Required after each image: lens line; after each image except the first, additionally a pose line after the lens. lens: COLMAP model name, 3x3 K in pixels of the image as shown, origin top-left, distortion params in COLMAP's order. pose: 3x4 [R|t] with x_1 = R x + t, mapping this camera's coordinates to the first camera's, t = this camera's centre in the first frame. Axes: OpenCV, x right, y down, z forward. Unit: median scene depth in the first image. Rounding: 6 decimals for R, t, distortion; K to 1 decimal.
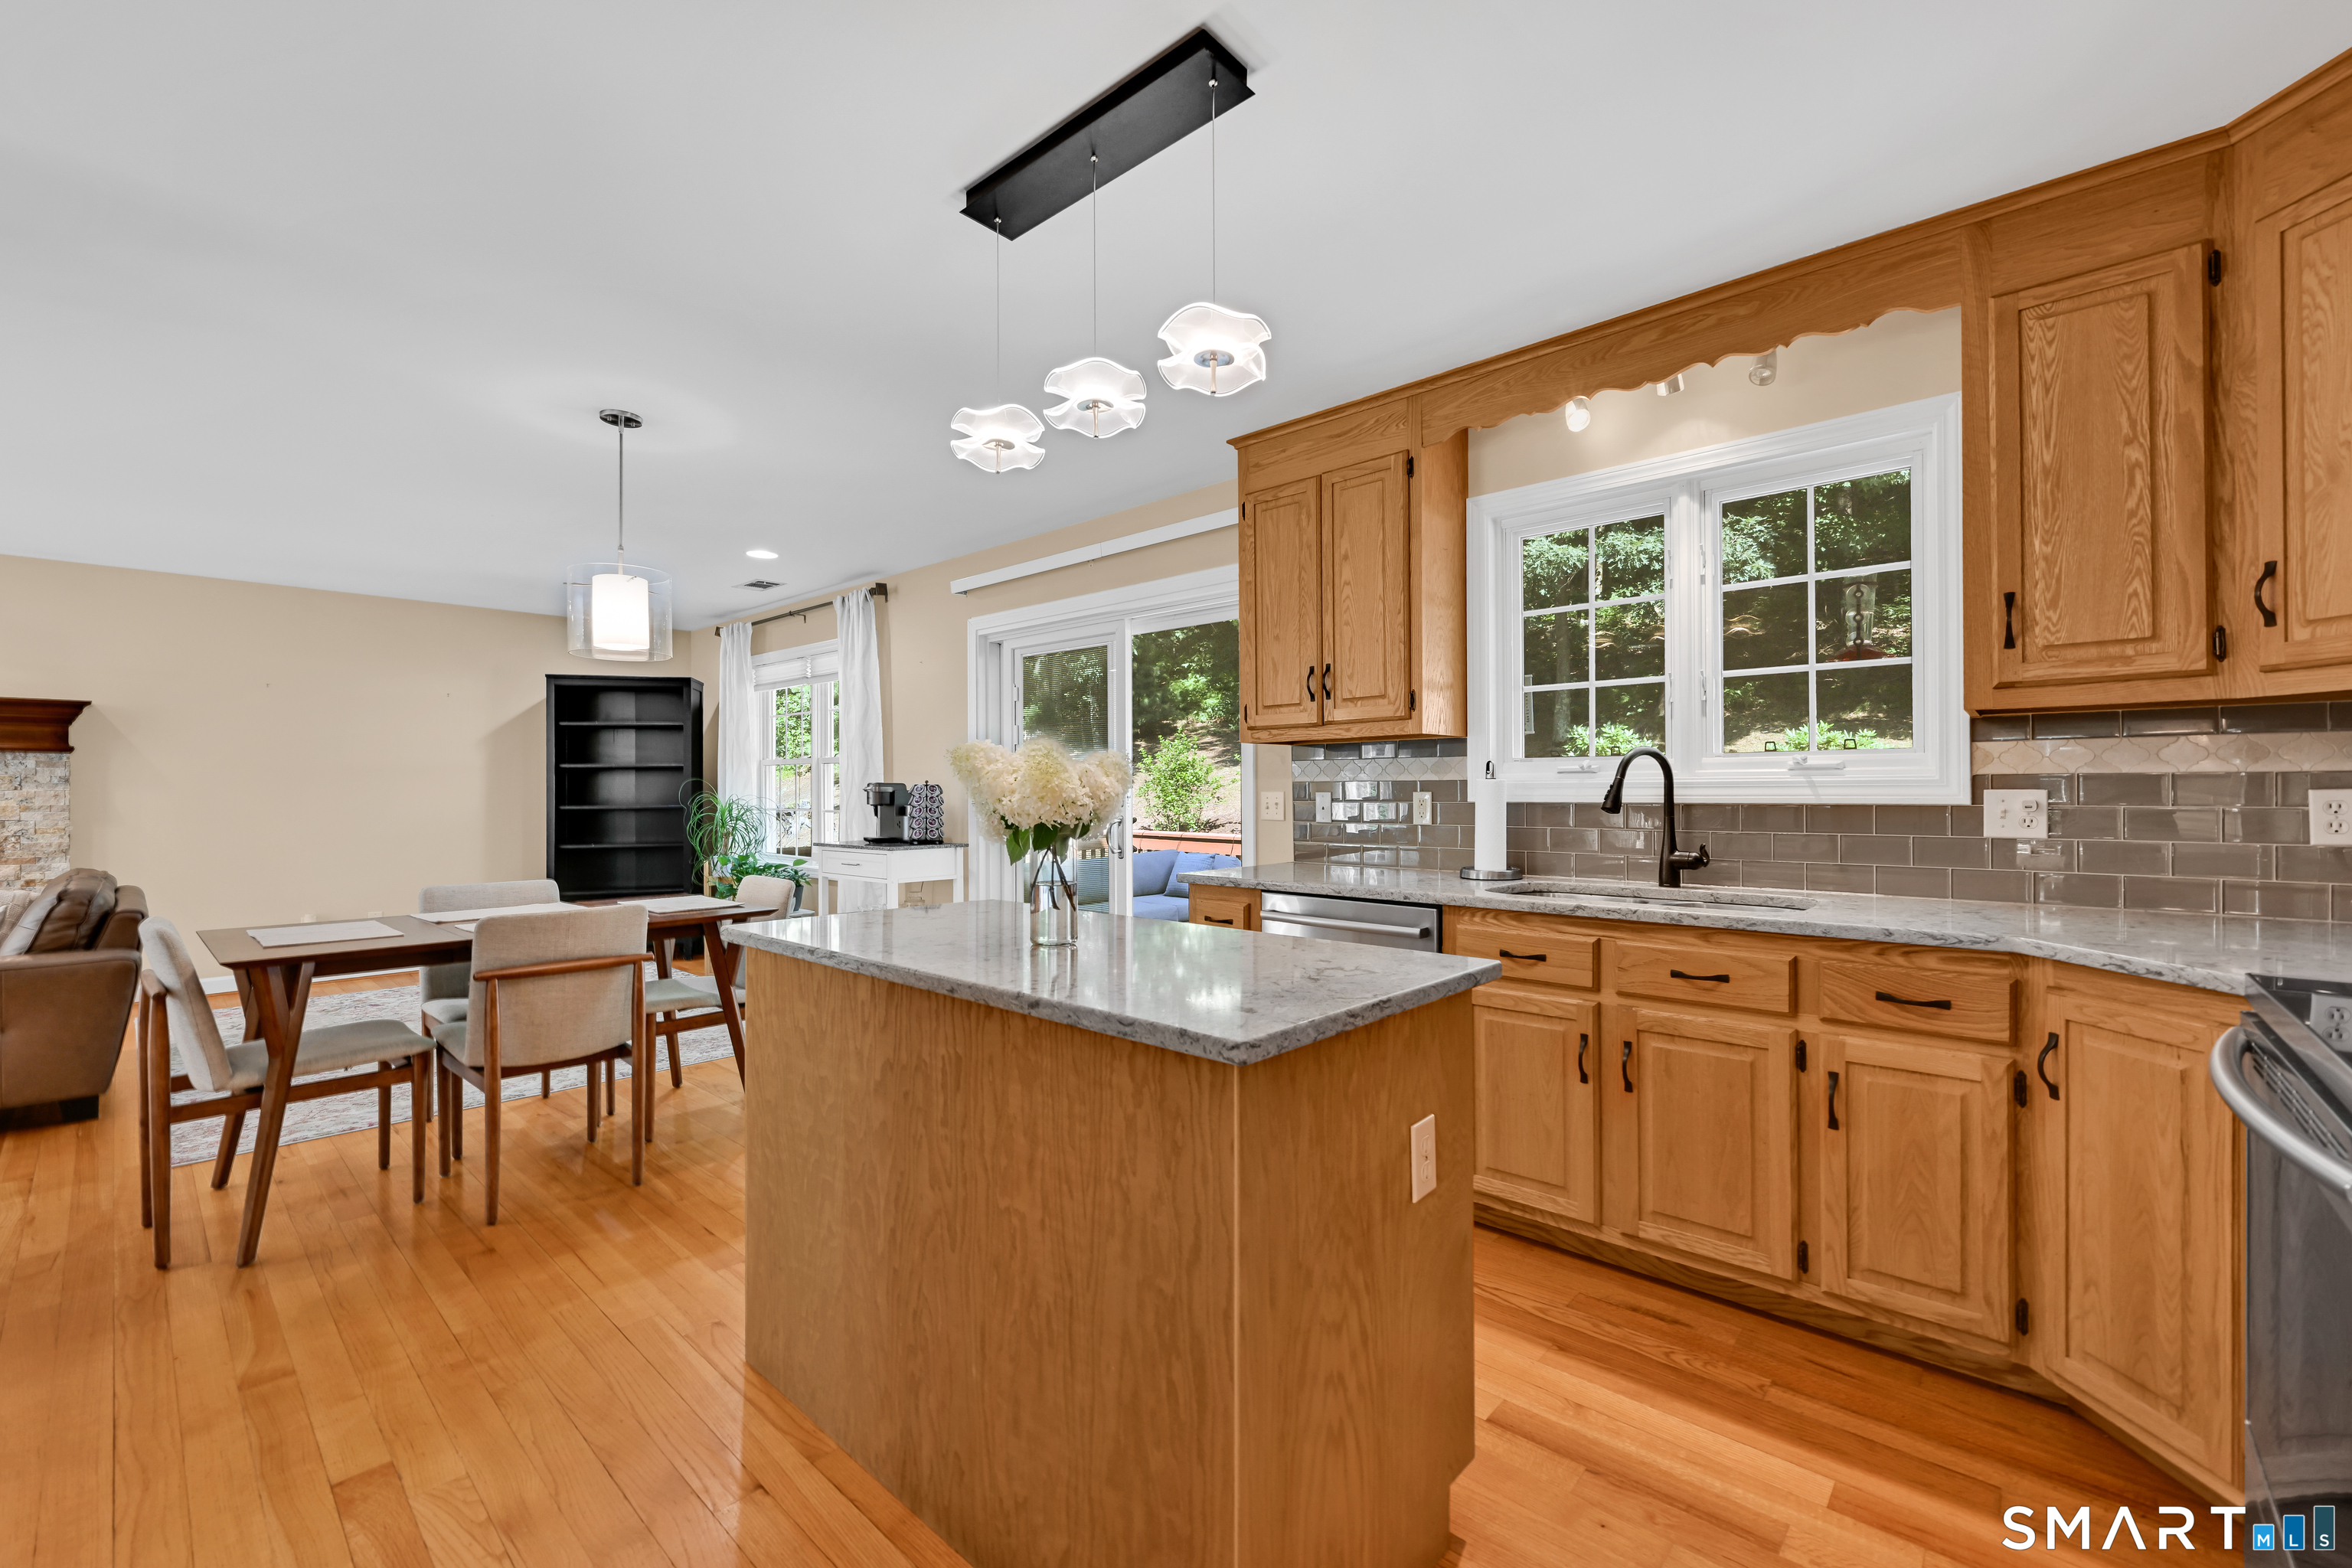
lens RADIAL K [[953.9, 0, 1180.7], [0, 953.9, 792.5], [0, 0, 1]] dist [-0.002403, 0.000473]
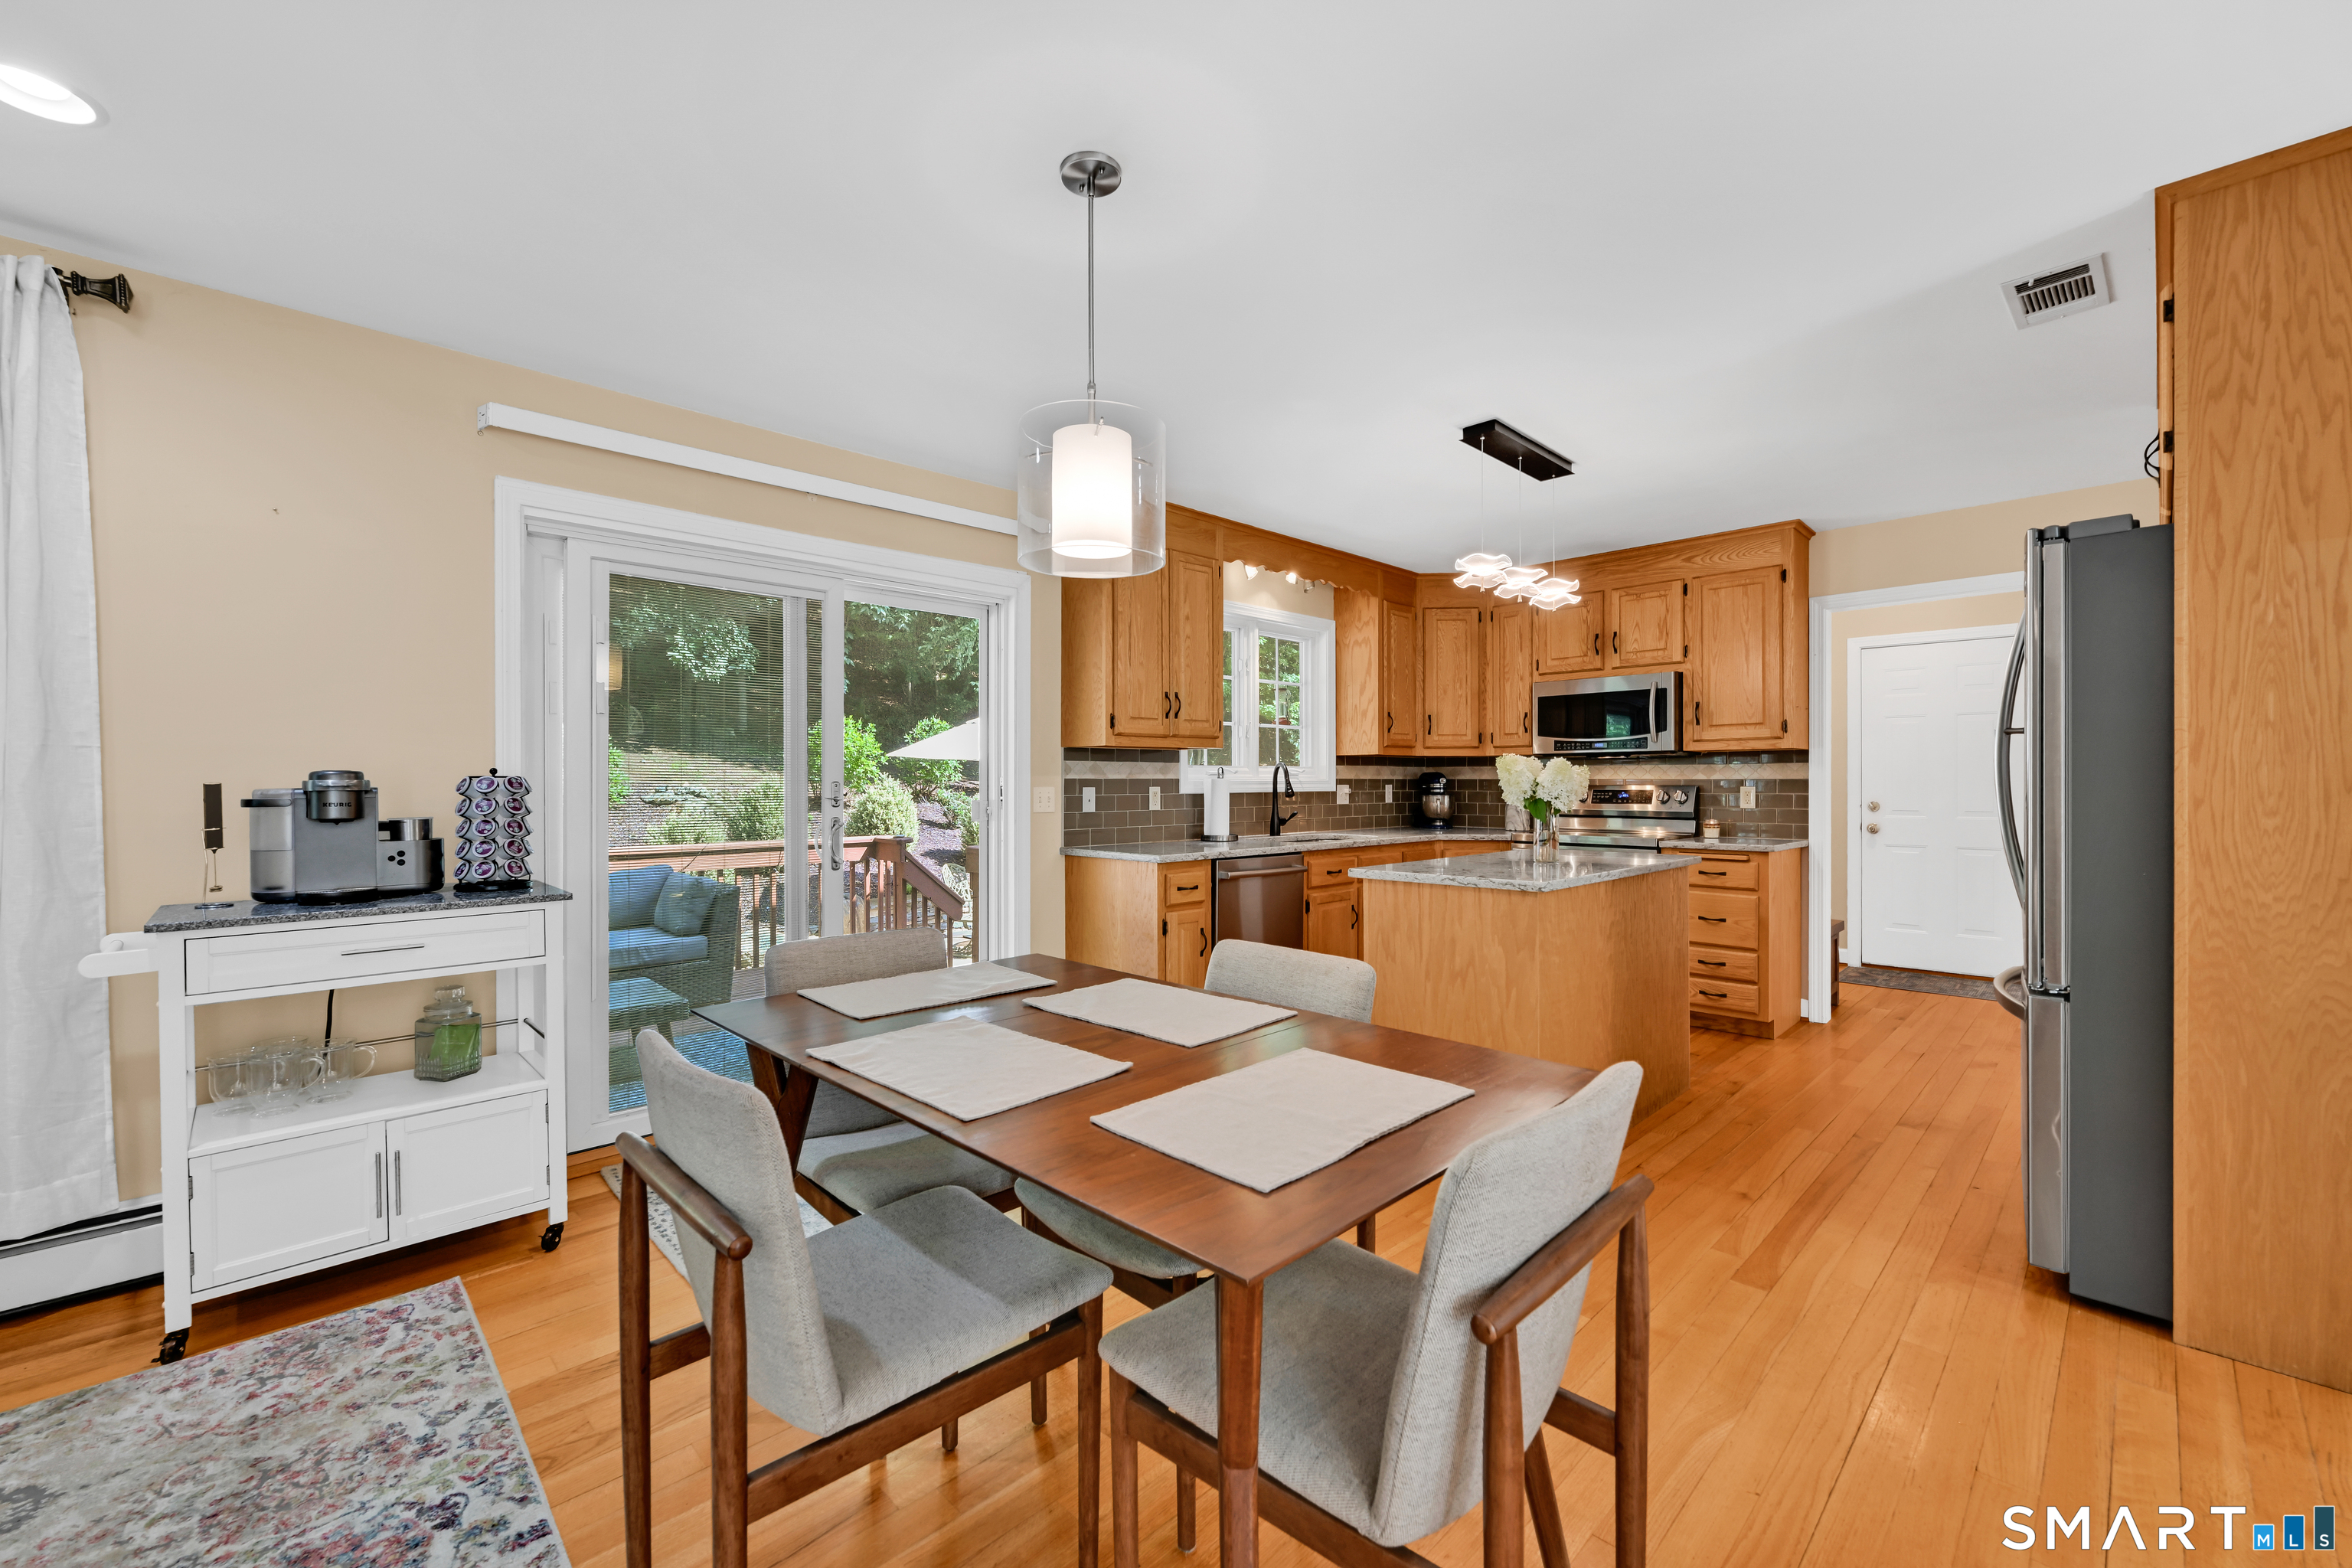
lens RADIAL K [[953.9, 0, 1185.9], [0, 953.9, 786.7], [0, 0, 1]] dist [-0.002403, 0.000473]
pose [[0.060591, -0.001909, 0.998161, -1.237072], [0.004385, 0.999989, 0.001646, -0.002776], [-0.998153, 0.004277, 0.060599, 0.932814]]
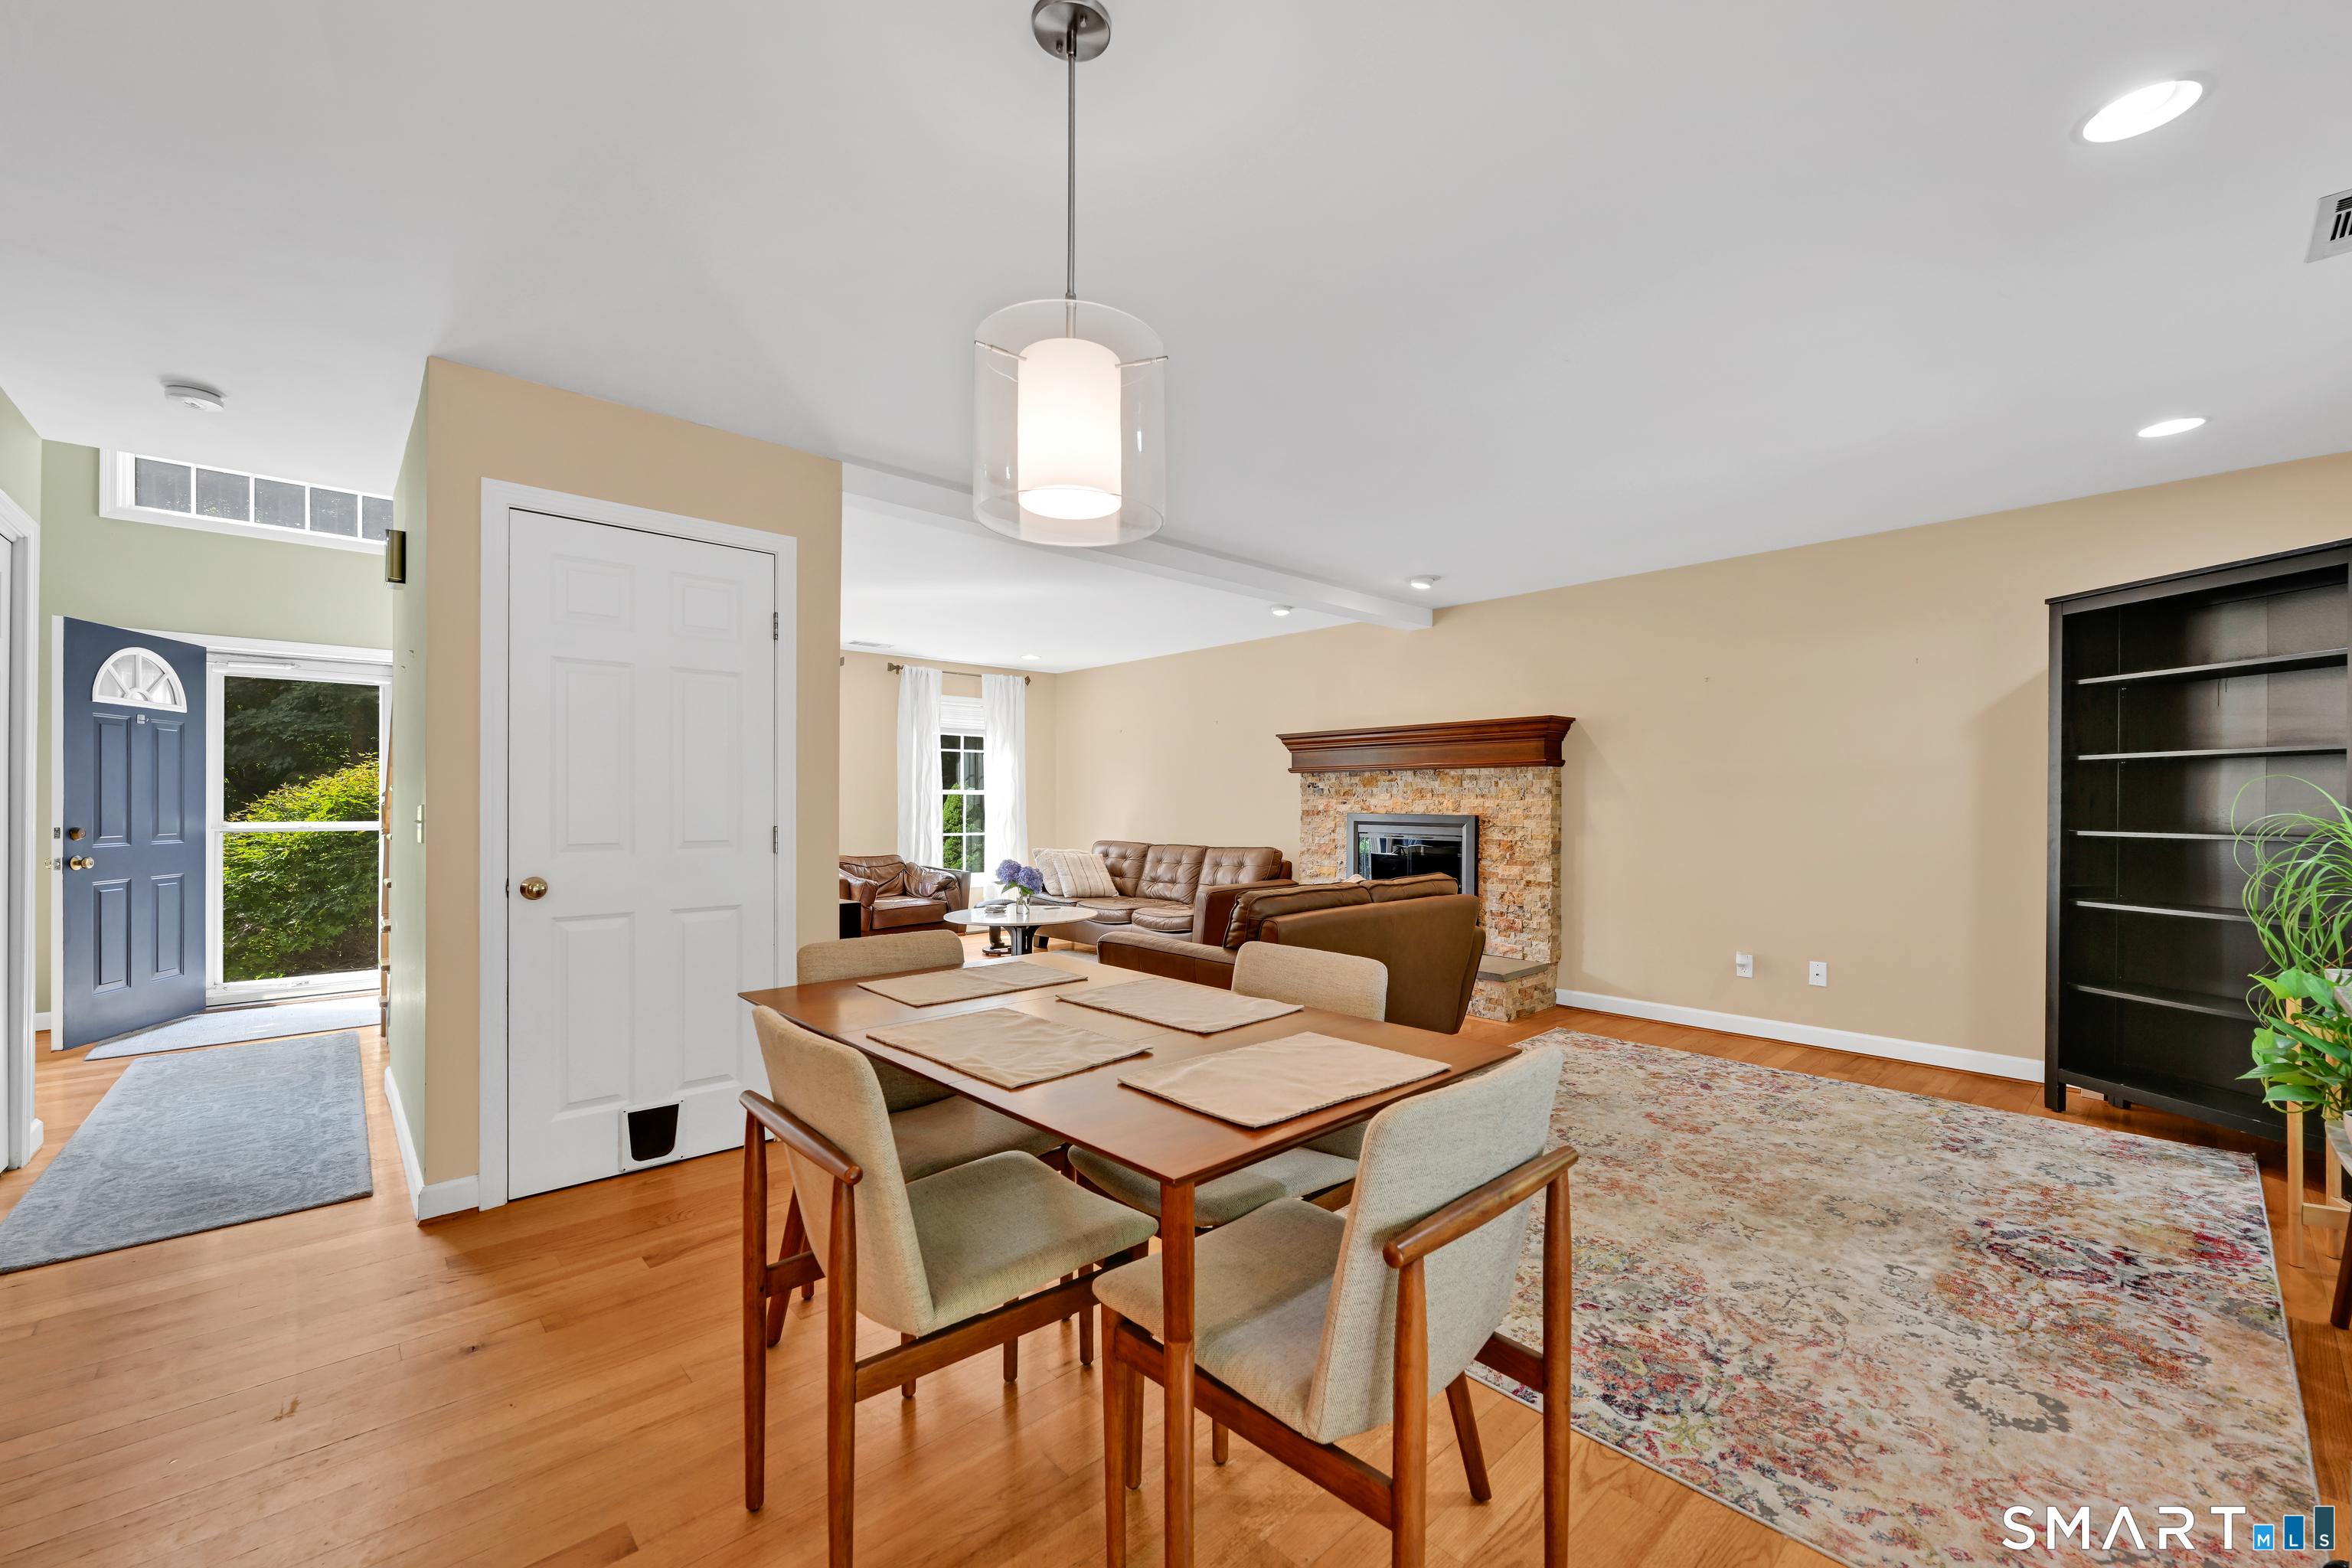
lens RADIAL K [[953.9, 0, 1205.9], [0, 953.9, 793.6], [0, 0, 1]] dist [-0.002403, 0.000473]
pose [[-0.084214, -0.007565, -0.996419, -0.100747], [-0.003210, 0.999968, -0.007321, -0.001187], [0.996442, 0.002582, -0.084236, 1.156084]]
